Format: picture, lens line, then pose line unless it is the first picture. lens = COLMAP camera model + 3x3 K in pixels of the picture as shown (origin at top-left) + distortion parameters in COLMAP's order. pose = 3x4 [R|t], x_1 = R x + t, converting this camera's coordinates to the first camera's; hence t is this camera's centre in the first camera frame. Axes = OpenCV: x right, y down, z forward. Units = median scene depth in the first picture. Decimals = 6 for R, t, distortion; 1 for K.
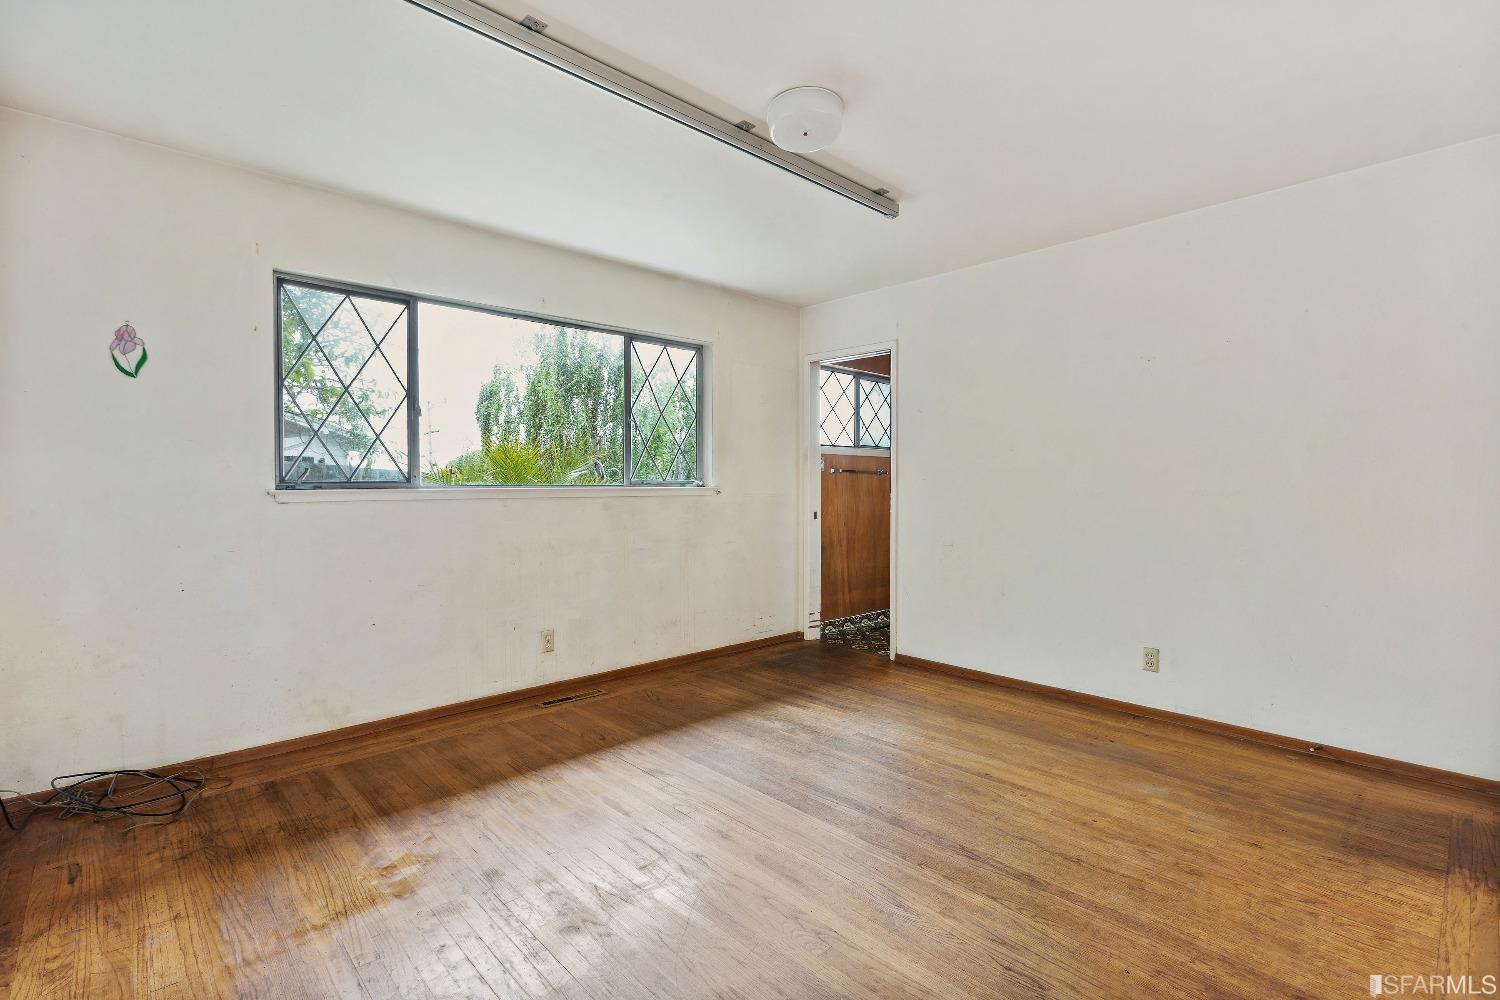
lens RADIAL K [[687.9, 0, 751.2], [0, 687.9, 497.7], [0, 0, 1]] dist [-0.000531, -0.000577]
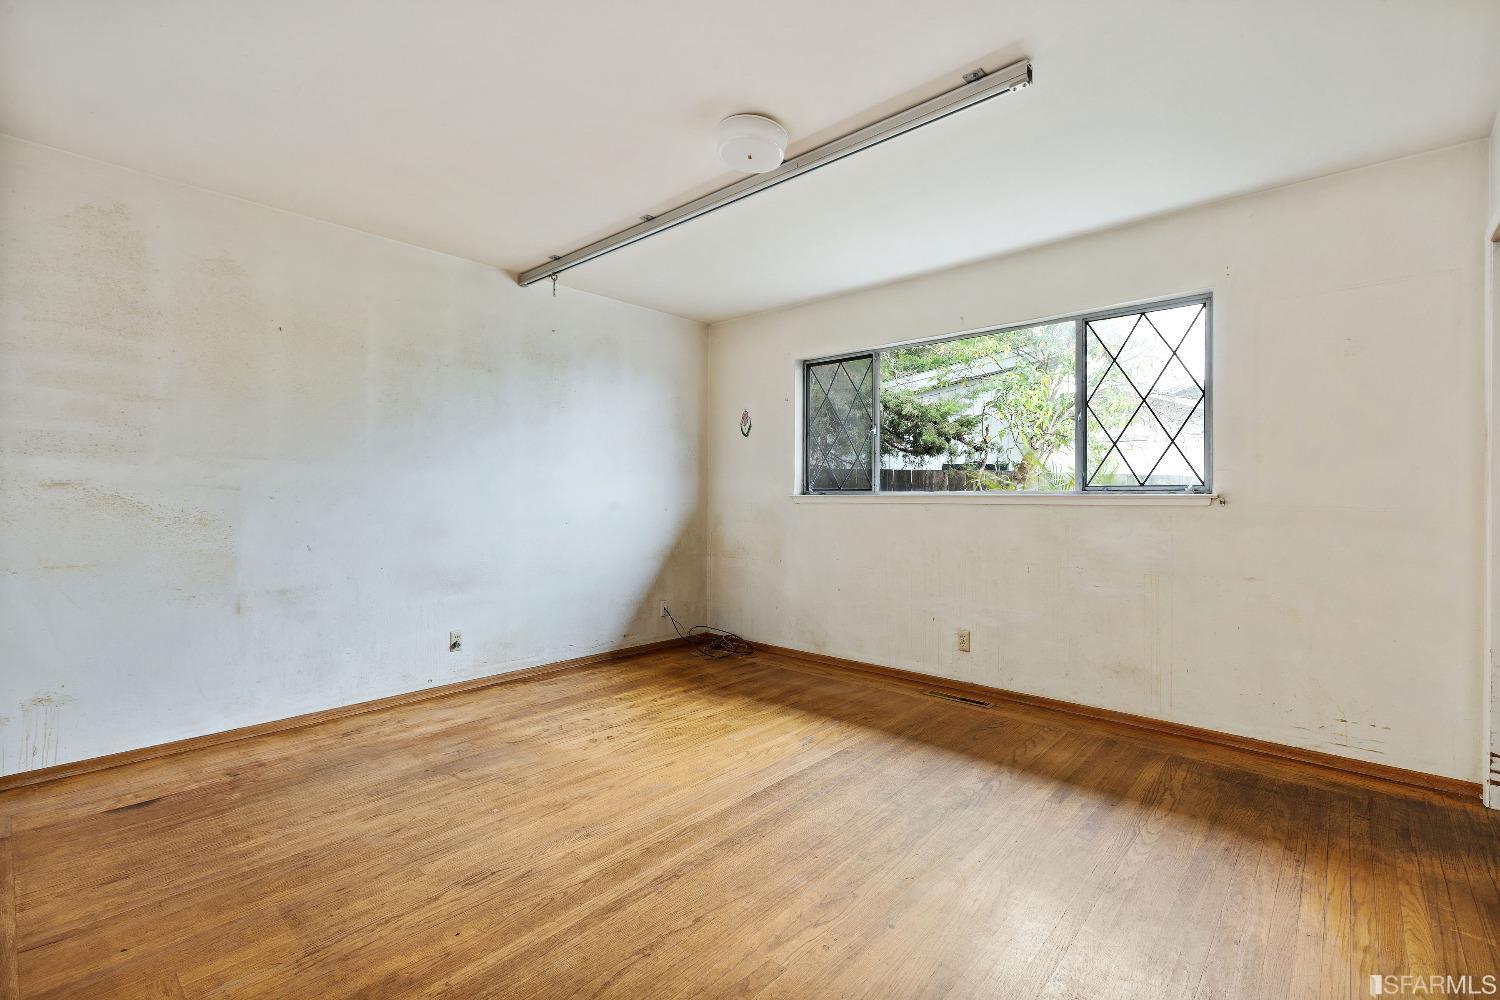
lens RADIAL K [[687.9, 0, 751.2], [0, 687.9, 497.7], [0, 0, 1]] dist [-0.000531, -0.000577]
pose [[0.083998, 0.005303, -0.996452, 0.797434], [-0.020011, 0.999793, 0.003634, -0.008046], [0.996265, 0.019634, 0.084087, 0.644453]]
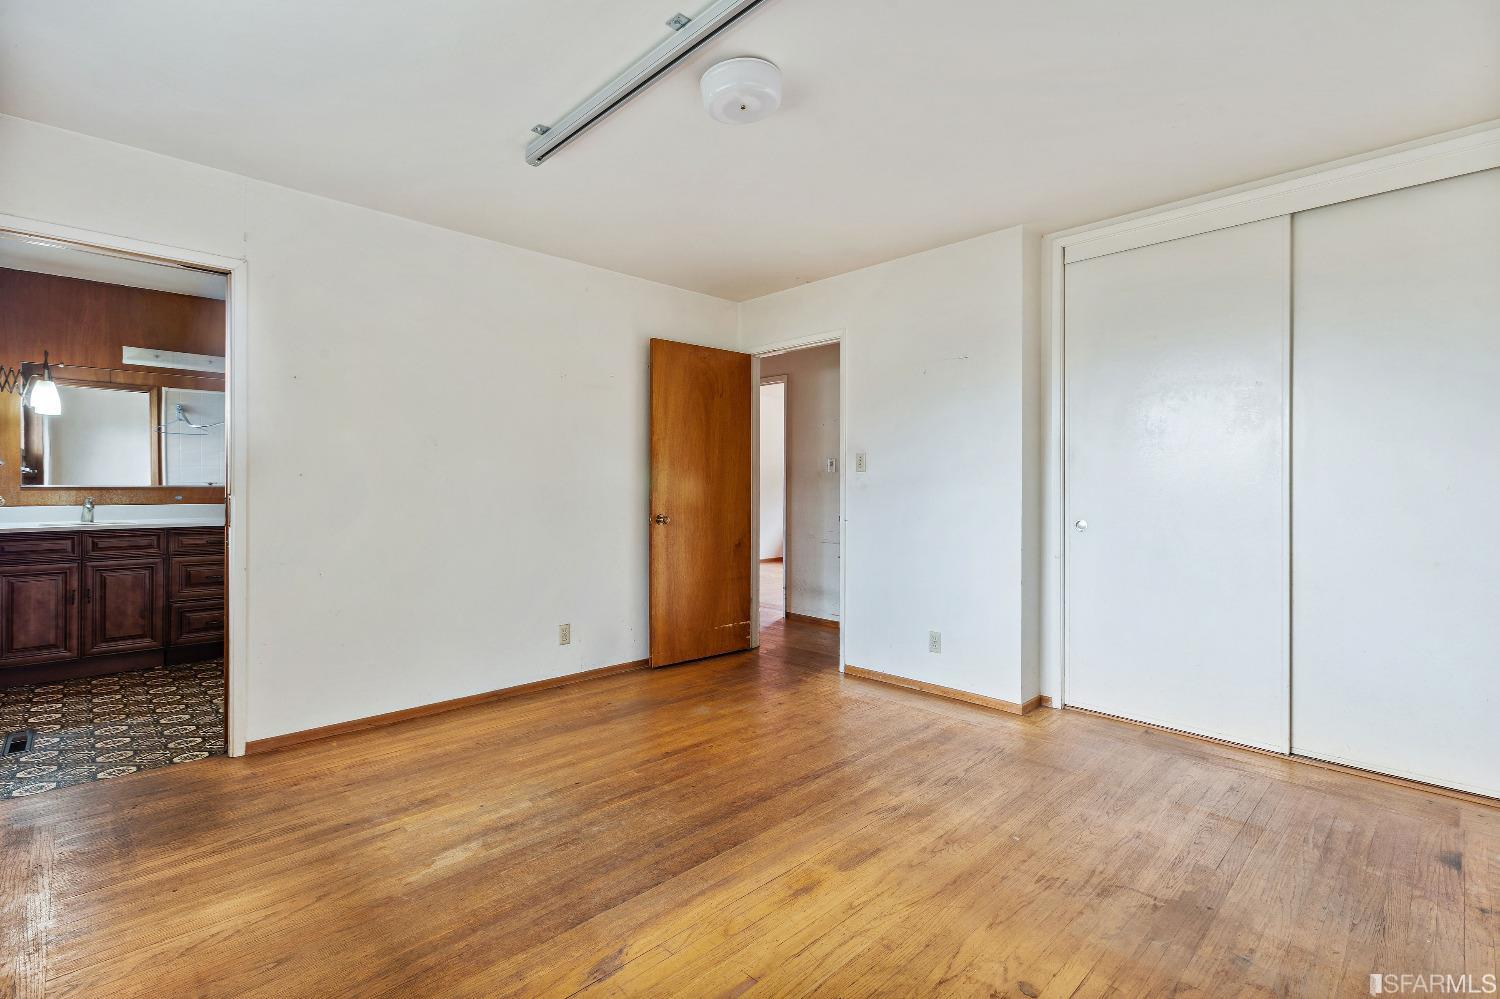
lens RADIAL K [[687.9, 0, 751.2], [0, 687.9, 497.2], [0, 0, 1]] dist [-0.000531, -0.000577]
pose [[-0.020526, -0.018019, 0.999627, -0.590034], [0.012772, 0.999751, 0.018283, -0.015094], [-0.999708, 0.013142, -0.020291, 0.708203]]
